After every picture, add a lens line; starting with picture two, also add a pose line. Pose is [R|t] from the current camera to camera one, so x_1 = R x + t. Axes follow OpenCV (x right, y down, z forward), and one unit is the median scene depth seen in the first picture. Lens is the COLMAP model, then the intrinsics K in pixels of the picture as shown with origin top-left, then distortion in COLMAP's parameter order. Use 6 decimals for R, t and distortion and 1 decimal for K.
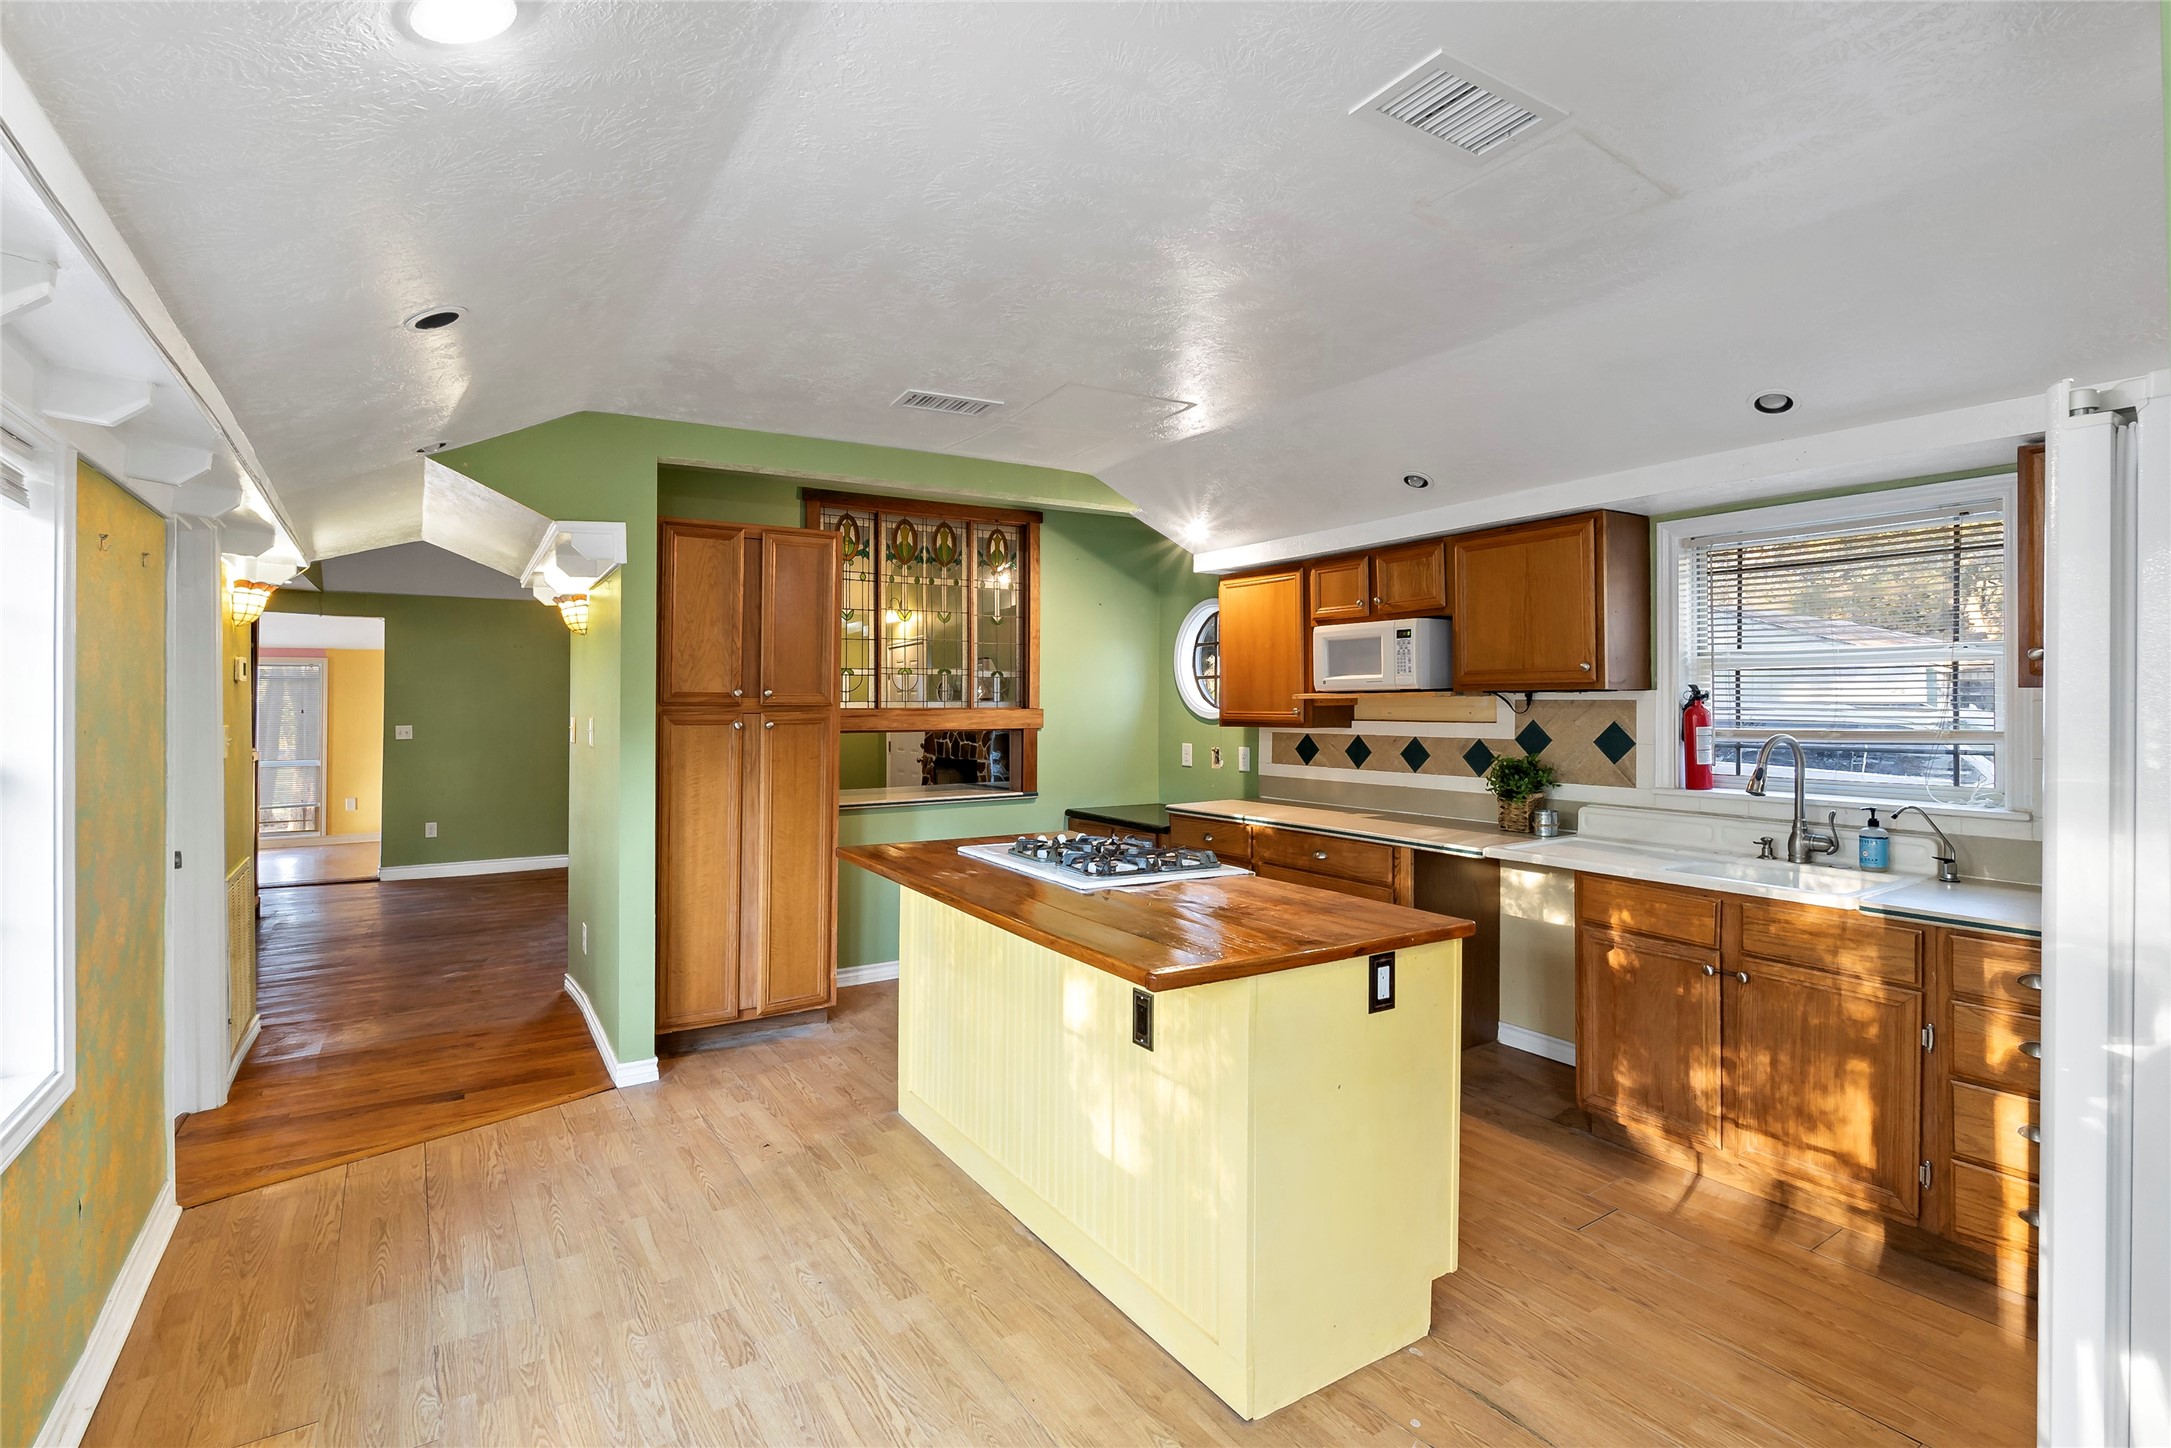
lens RADIAL K [[1016.5, 0, 1093.3], [0, 1016.5, 706.7], [0, 0, 1]] dist [0.001157, 0.000129]
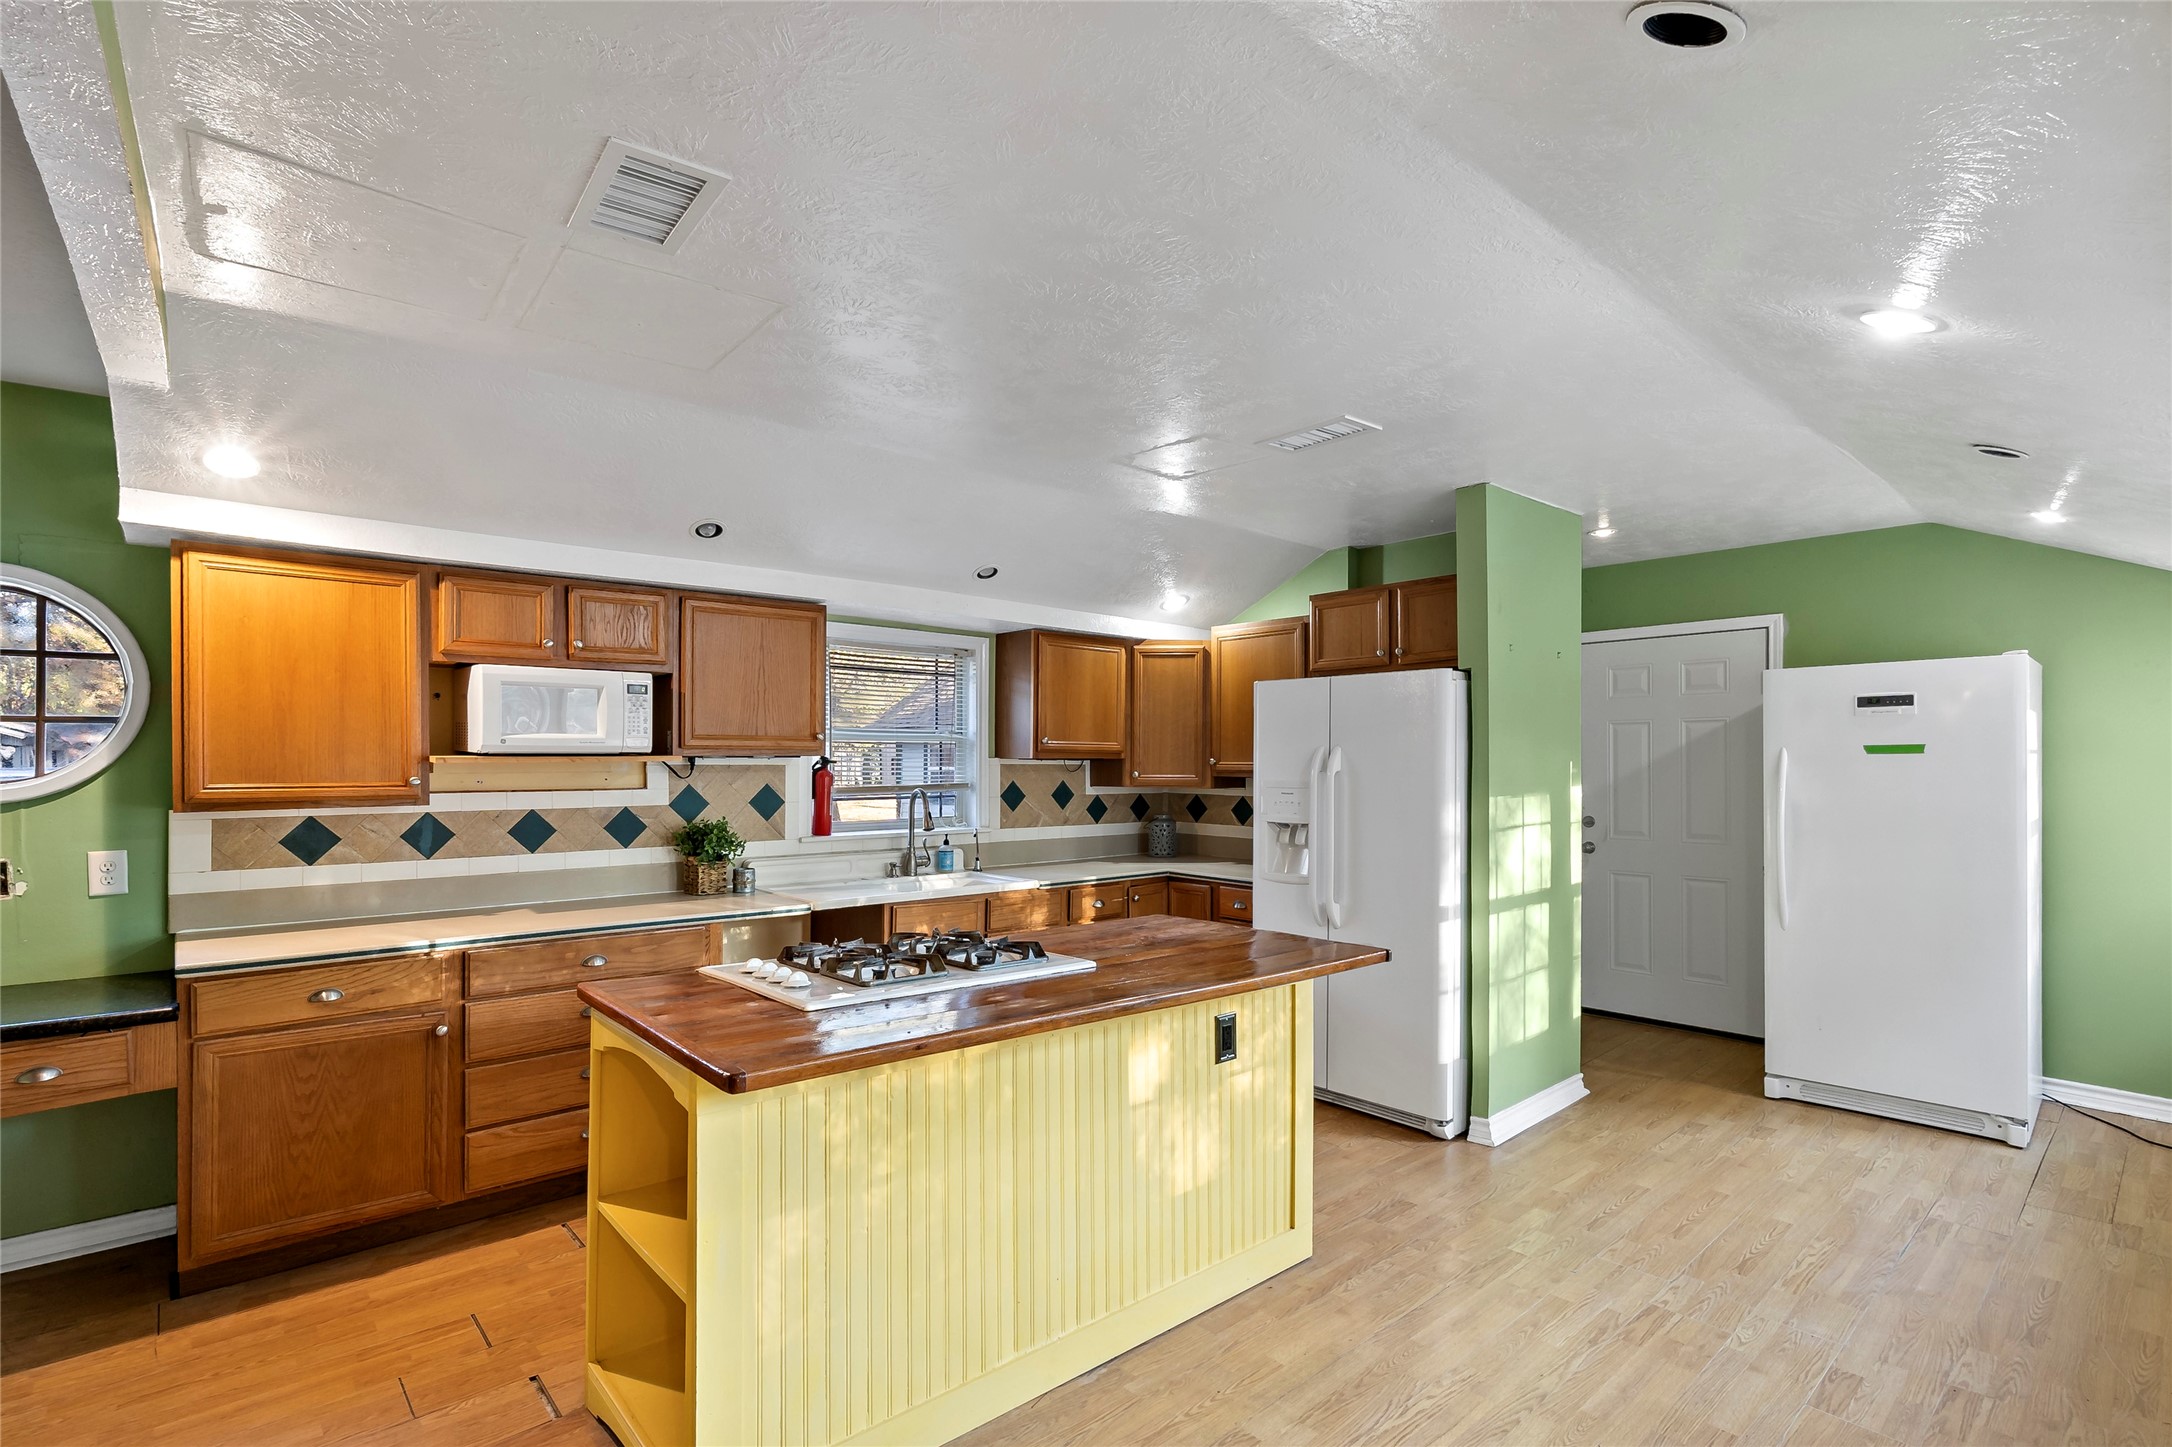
lens RADIAL K [[1017.0, 0, 1070.2], [0, 1017.0, 773.7], [0, 0, 1]] dist [0.001157, 0.000129]
pose [[-0.126332, -0.008032, 0.991956, -0.624735], [0.007224, 0.999933, 0.009016, -0.004167], [-0.991962, 0.008304, -0.126265, 0.759451]]
